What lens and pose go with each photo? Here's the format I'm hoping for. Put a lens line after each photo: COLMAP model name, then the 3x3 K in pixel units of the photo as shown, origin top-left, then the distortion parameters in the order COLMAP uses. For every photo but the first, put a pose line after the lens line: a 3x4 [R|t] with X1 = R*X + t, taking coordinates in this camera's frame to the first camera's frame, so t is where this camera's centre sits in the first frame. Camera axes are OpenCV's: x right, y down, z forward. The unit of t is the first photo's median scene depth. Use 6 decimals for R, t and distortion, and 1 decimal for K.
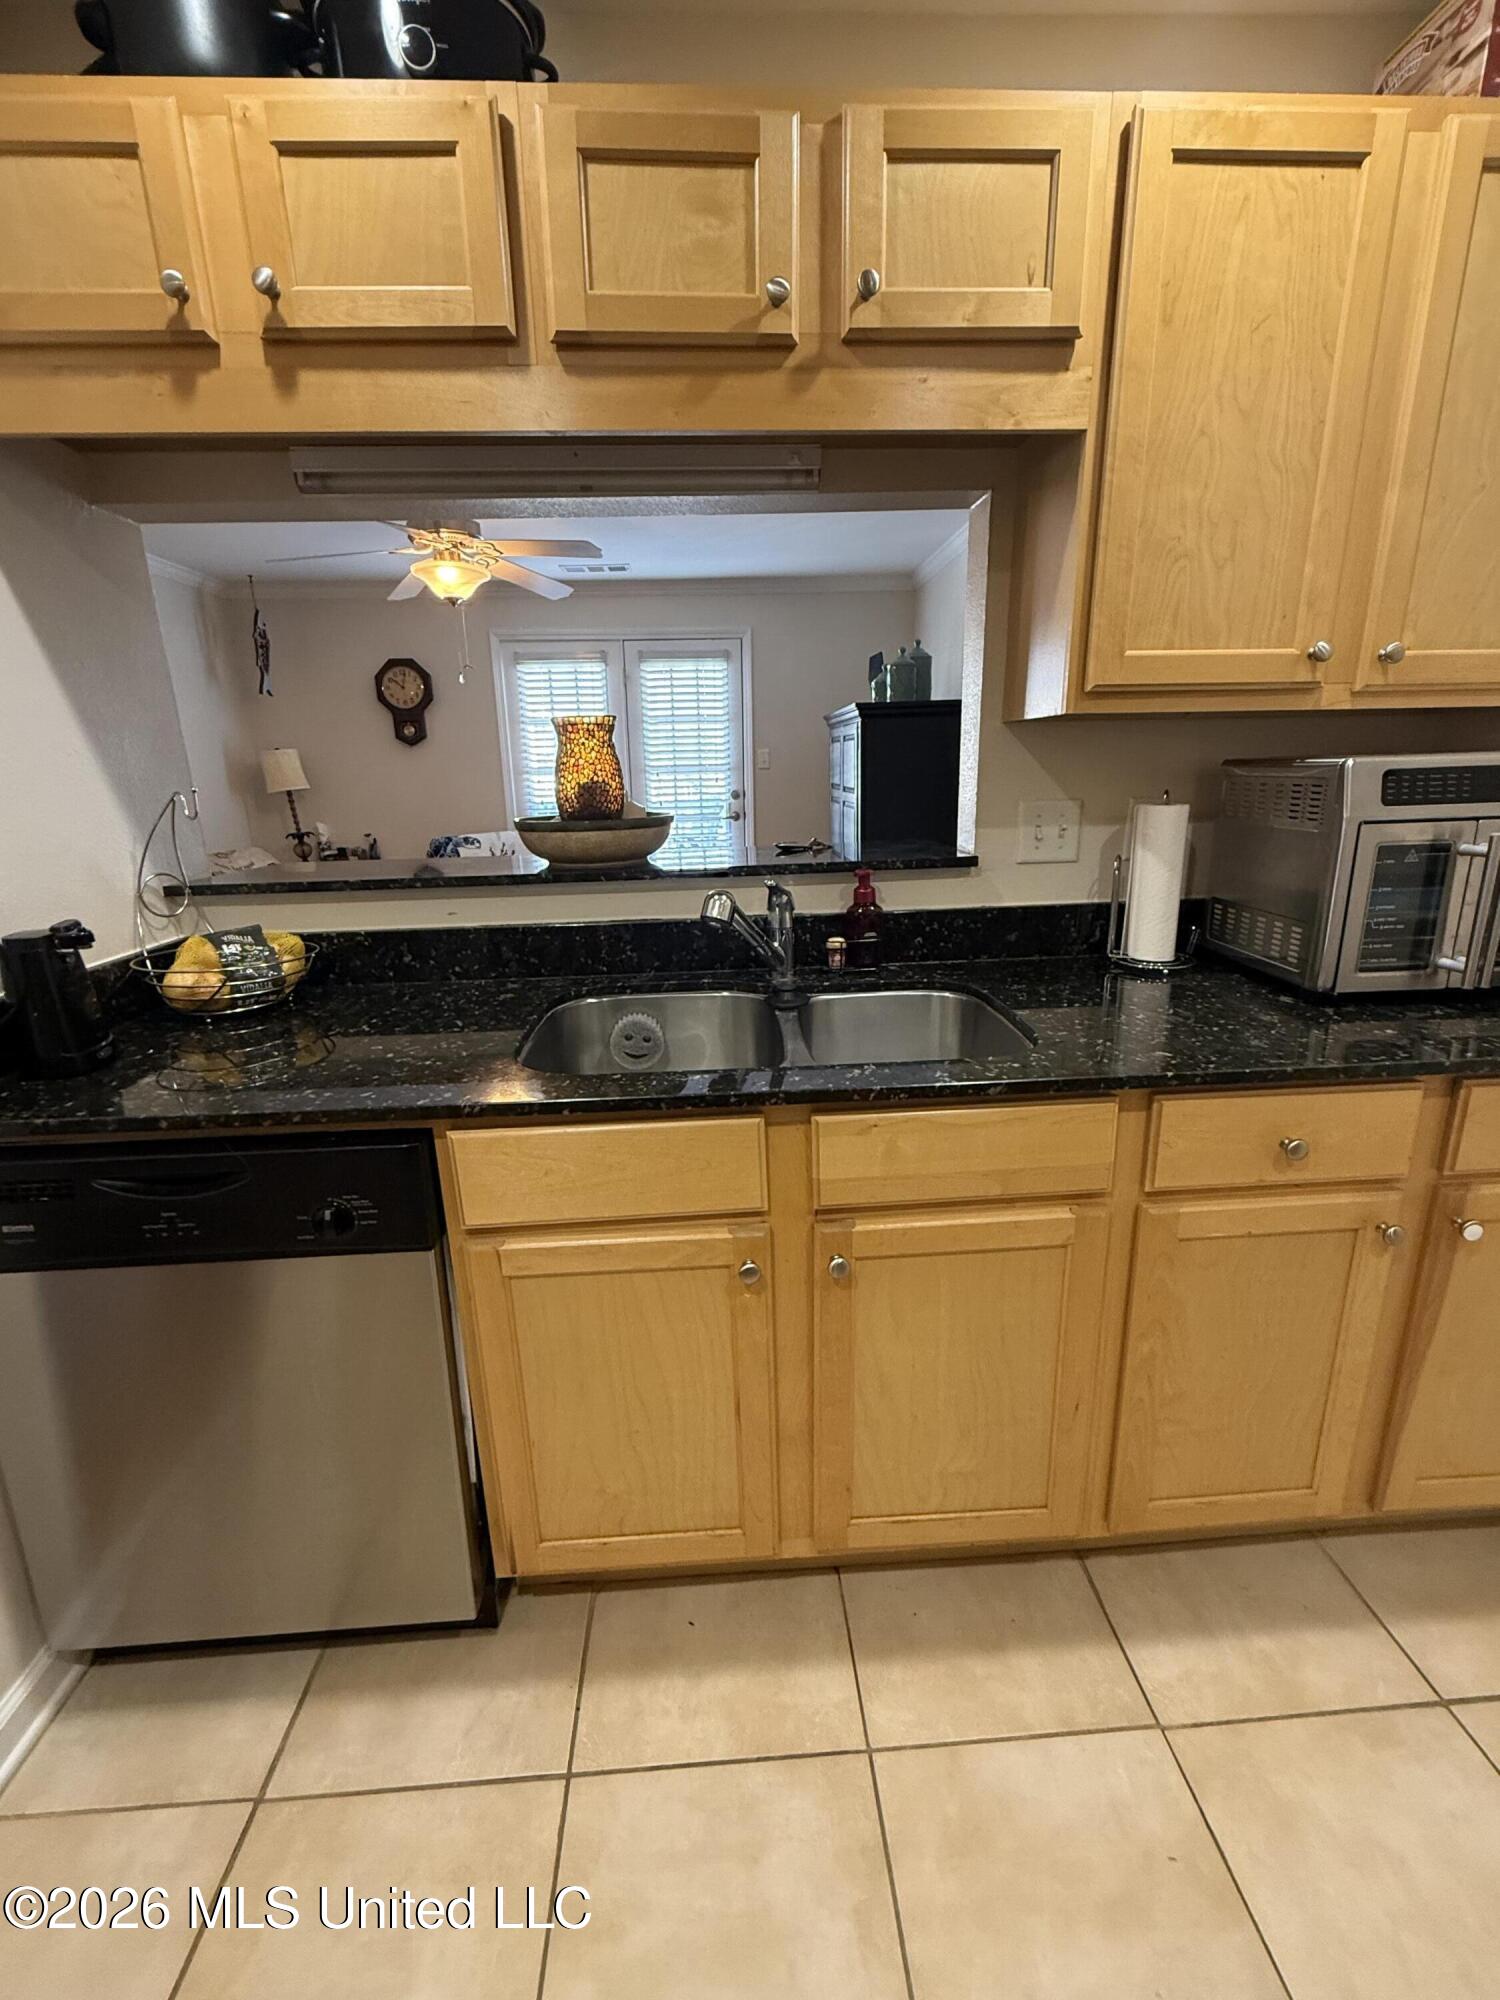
lens RADIAL K [[852.1, 0, 751.7], [0, 852.1, 997.9], [0, 0, 1]] dist [0.000922, 0.000526]
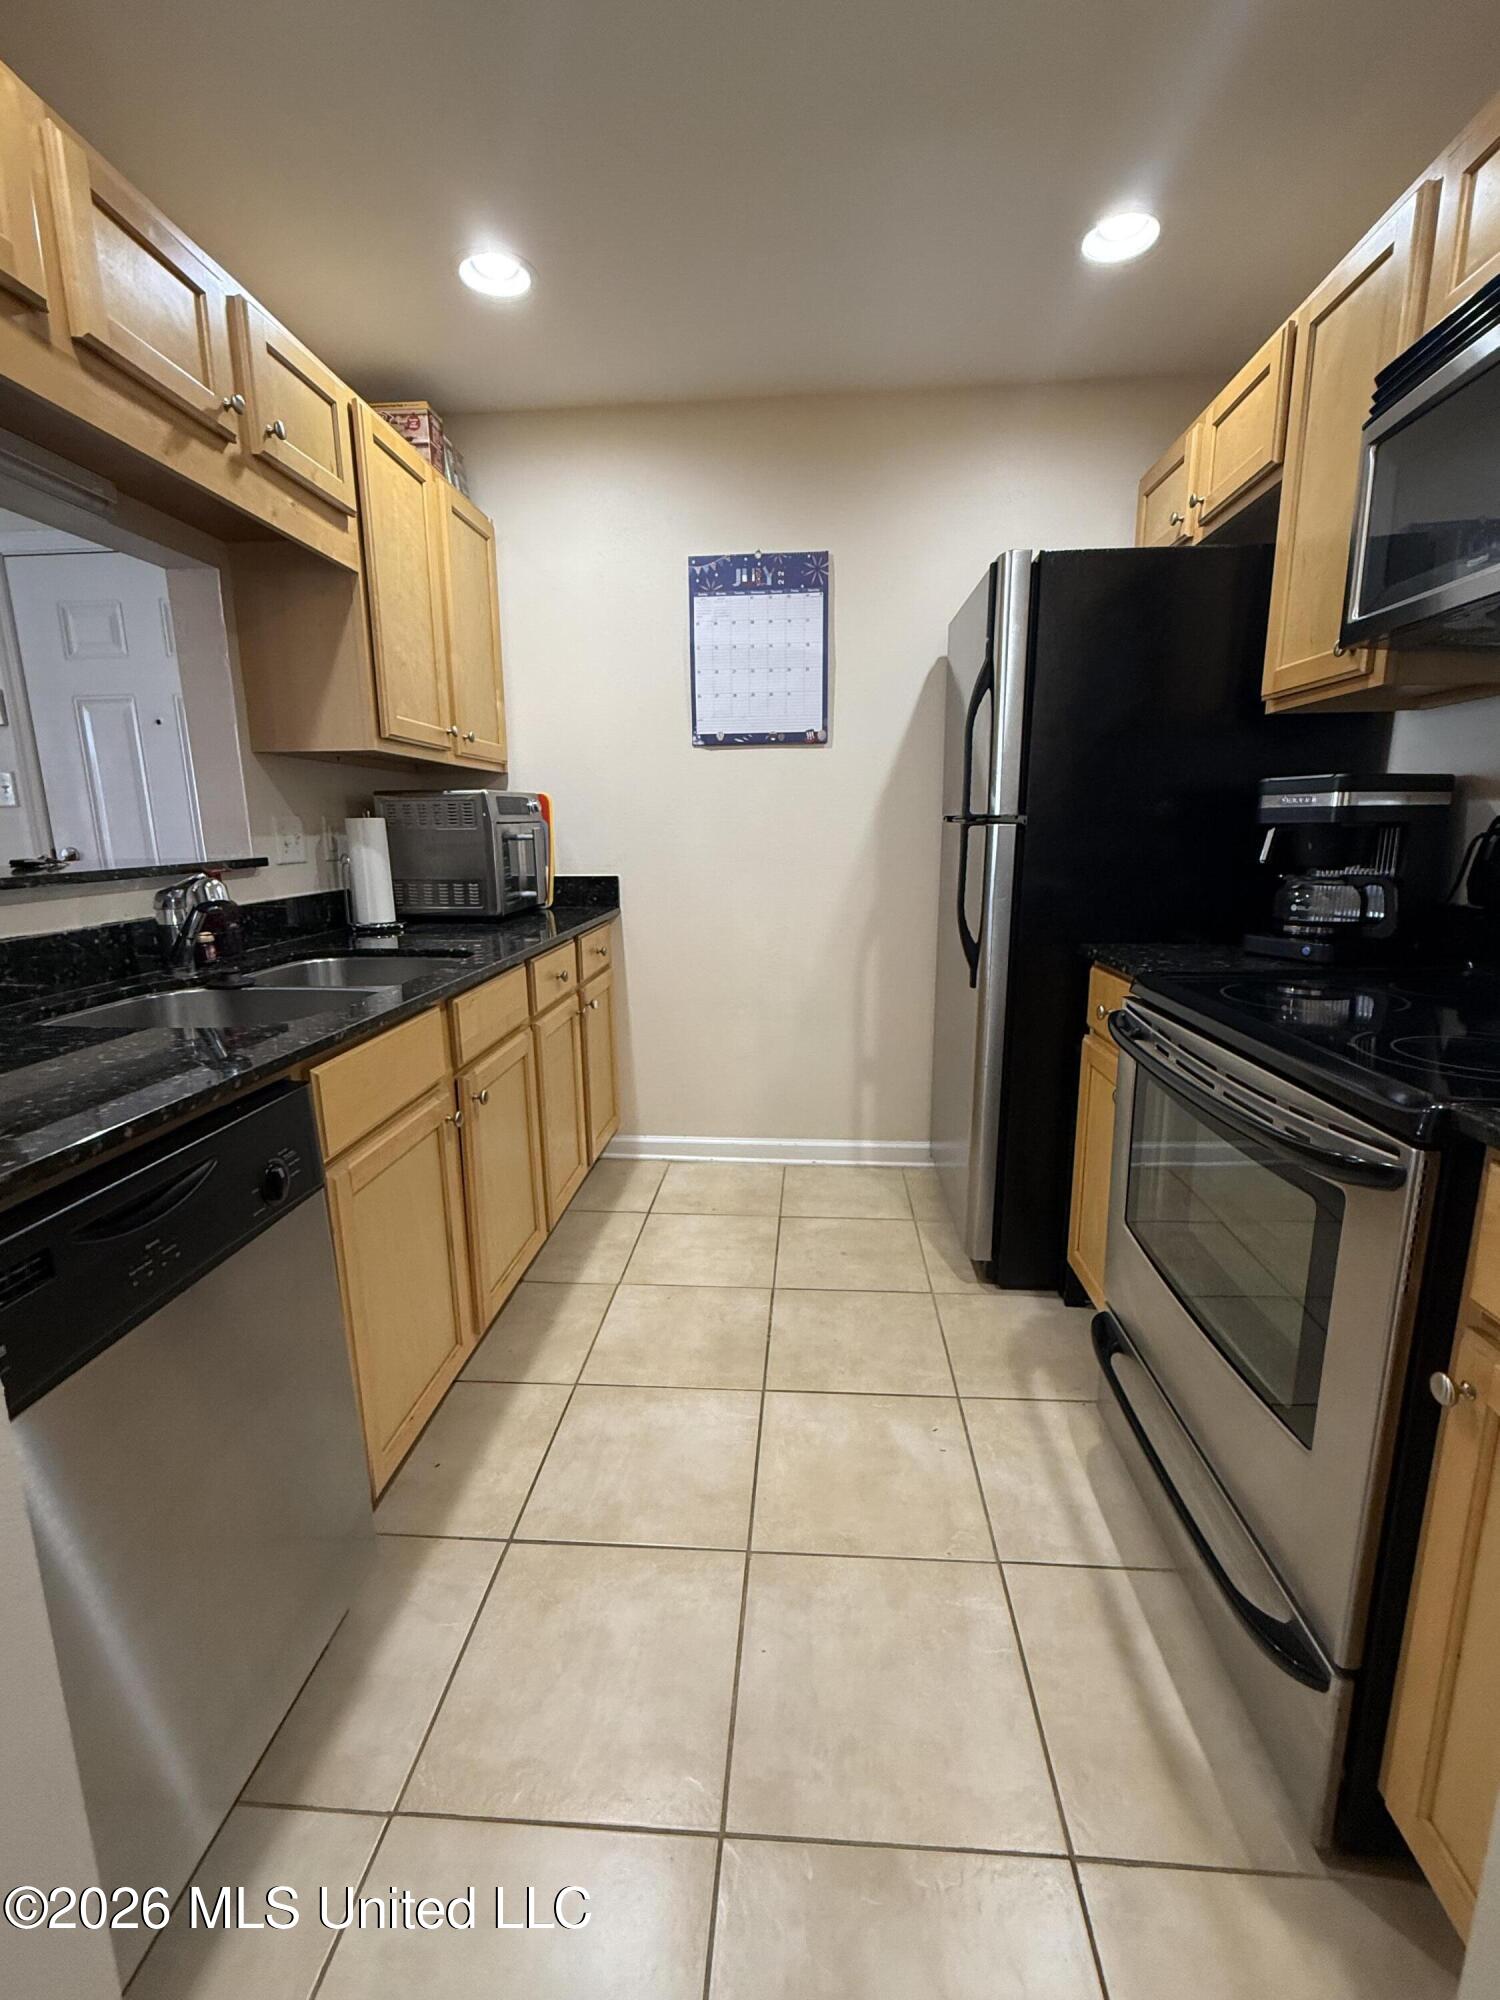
lens RADIAL K [[852.1, 0, 751.7], [0, 852.1, 997.9], [0, 0, 1]] dist [0.000922, 0.000526]
pose [[0.130464, -0.176992, 0.975527, -1.152427], [0.269995, 0.953092, 0.136813, 0.062742], [-0.953982, 0.245538, 0.172131, 0.219734]]
